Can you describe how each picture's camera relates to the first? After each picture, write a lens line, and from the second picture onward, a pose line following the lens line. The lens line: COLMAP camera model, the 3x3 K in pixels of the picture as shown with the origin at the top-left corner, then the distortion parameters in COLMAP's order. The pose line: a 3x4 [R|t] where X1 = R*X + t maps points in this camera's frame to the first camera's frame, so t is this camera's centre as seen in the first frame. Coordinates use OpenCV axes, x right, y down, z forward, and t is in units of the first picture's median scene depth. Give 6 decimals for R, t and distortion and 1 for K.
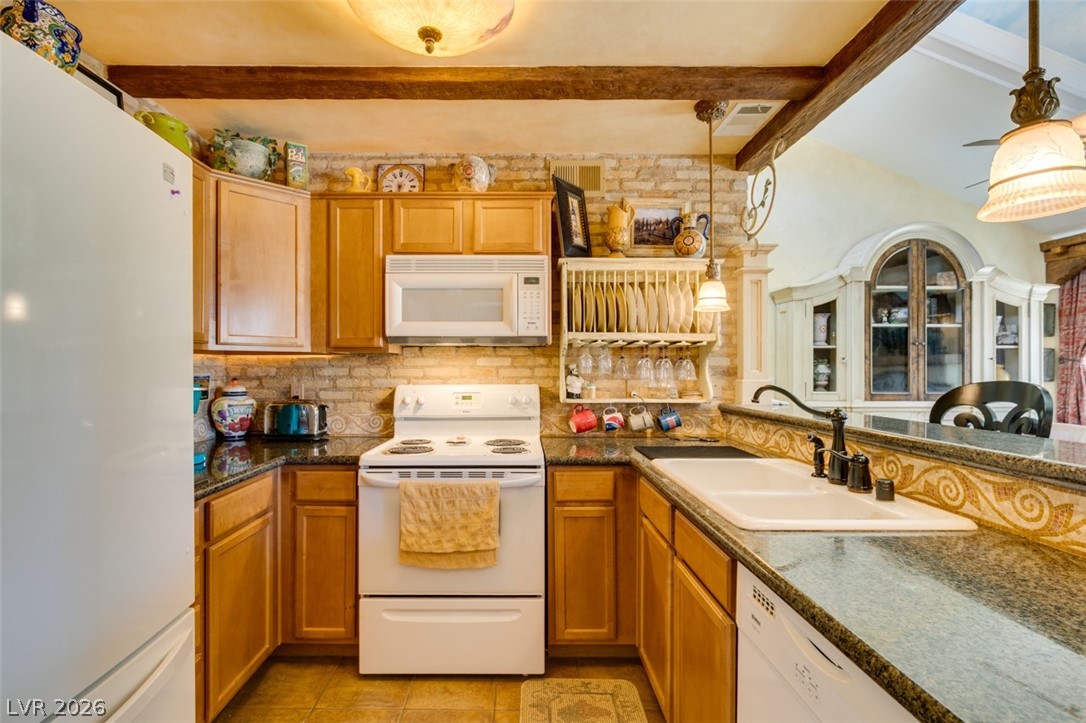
lens RADIAL K [[501.5, 0, 521.3], [0, 501.5, 365.8], [0, 0, 1]] dist [-0.001847, -0.000435]
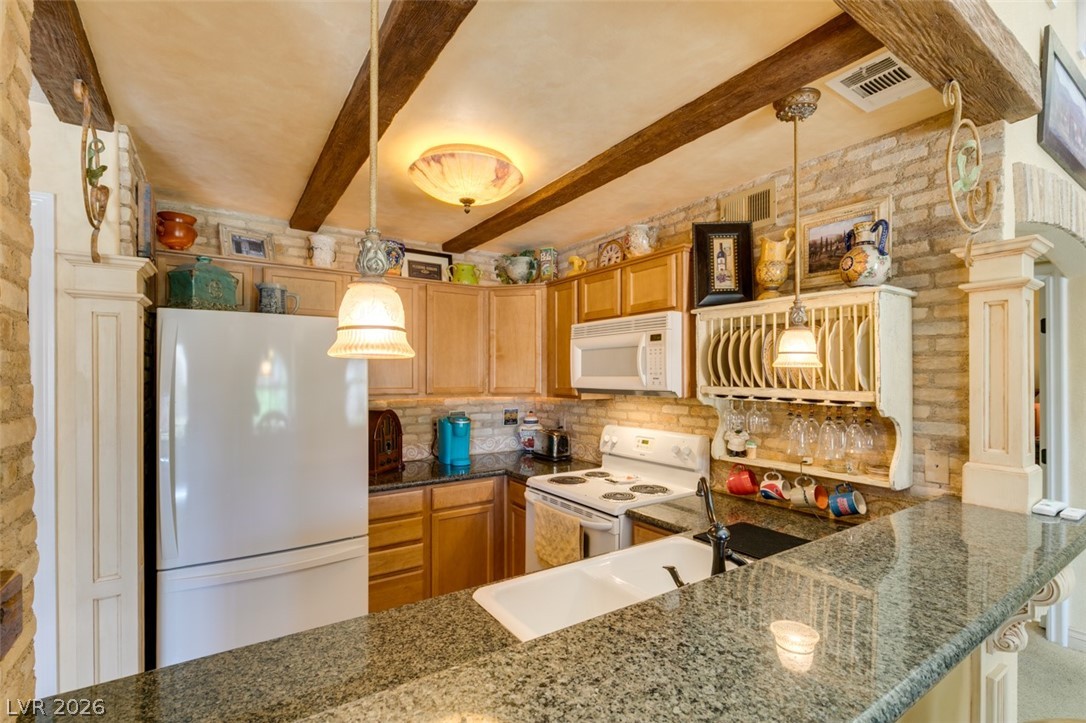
lens RADIAL K [[486.6, 0, 541.2], [0, 486.6, 374.7], [0, 0, 1]] dist [-0.001598, -0.000448]
pose [[0.556721, -0.002235, -0.830697, 0.349536], [0.002364, 0.999997, -0.001106, -0.044677], [0.830696, -0.001348, 0.556724, 0.117628]]
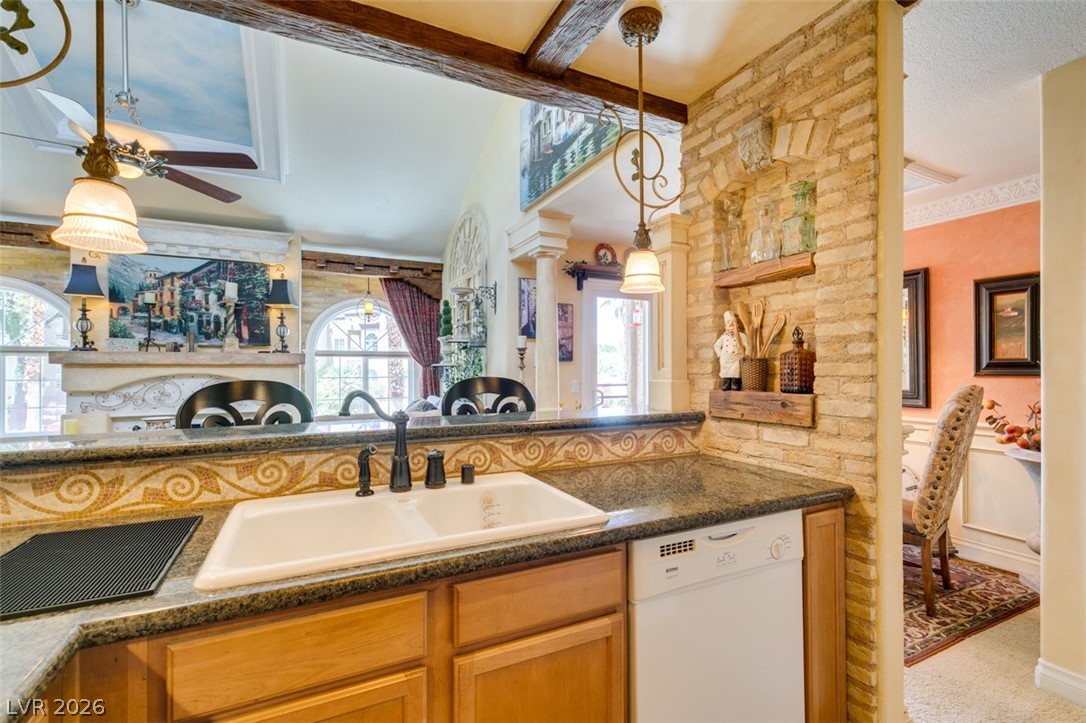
lens RADIAL K [[487.0, 0, 543.5], [0, 487.0, 367.1], [0, 0, 1]] dist [0.001891, -0.000101]
pose [[-0.443599, 0.003087, 0.896220, -0.097634], [-0.000914, 0.999992, -0.003897, 0.002063], [-0.896225, -0.002548, -0.443592, 0.371794]]
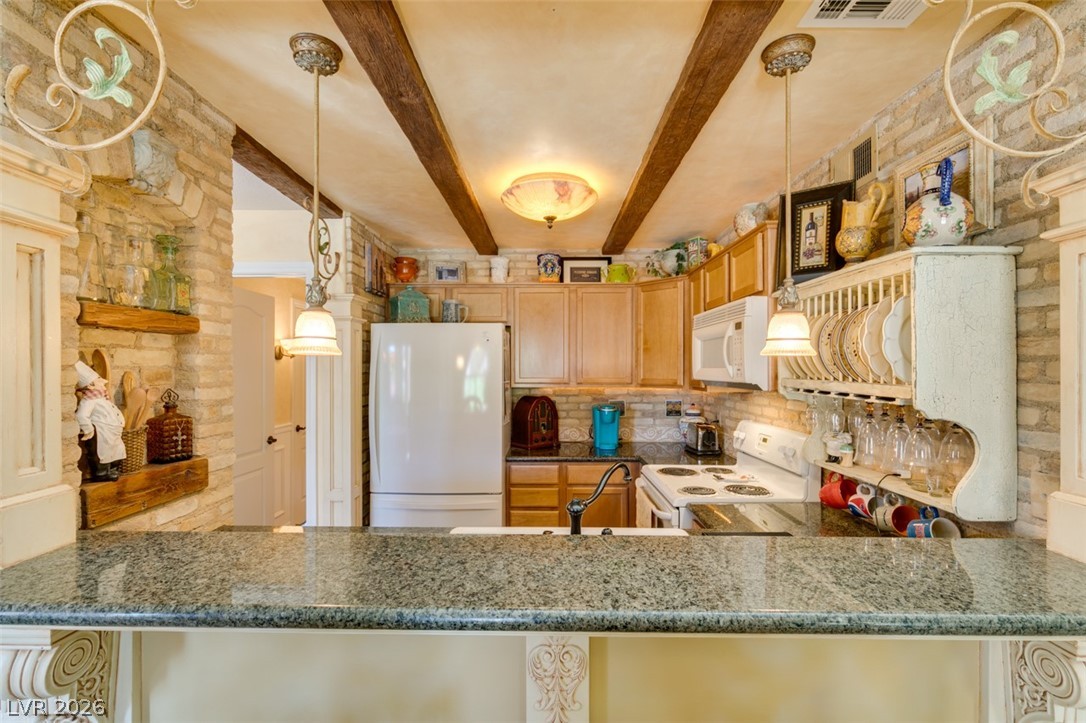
lens RADIAL K [[482.6, 0, 541.9], [0, 482.6, 366.9], [0, 0, 1]] dist [-0.003095, -0.000423]
pose [[-0.005815, -0.004987, -0.999971, 0.459434], [0.001531, 0.999986, -0.004996, -0.041847], [0.999982, -0.001560, -0.005807, 0.302880]]
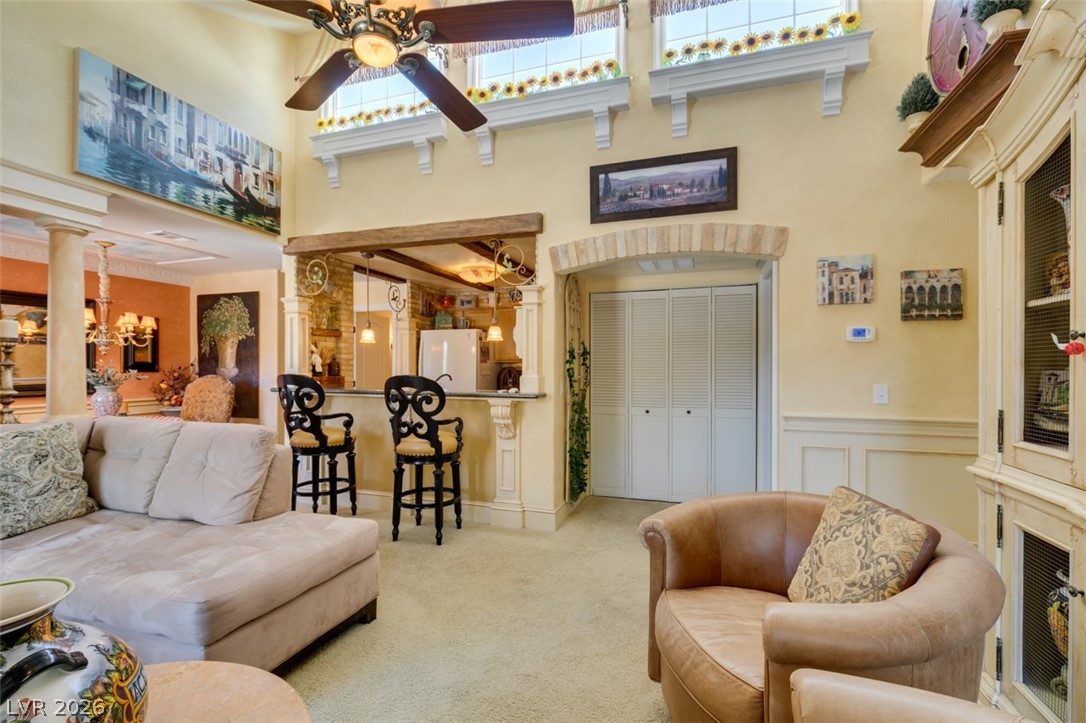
lens RADIAL K [[482.6, 0, 541.9], [0, 482.6, 366.9], [0, 0, 1]] dist [-0.003095, -0.000423]
pose [[-0.311356, -0.002576, -0.950290, 0.997295], [0.000516, 0.999996, -0.002880, 0.002751], [0.950293, -0.001388, -0.311354, 0.811275]]
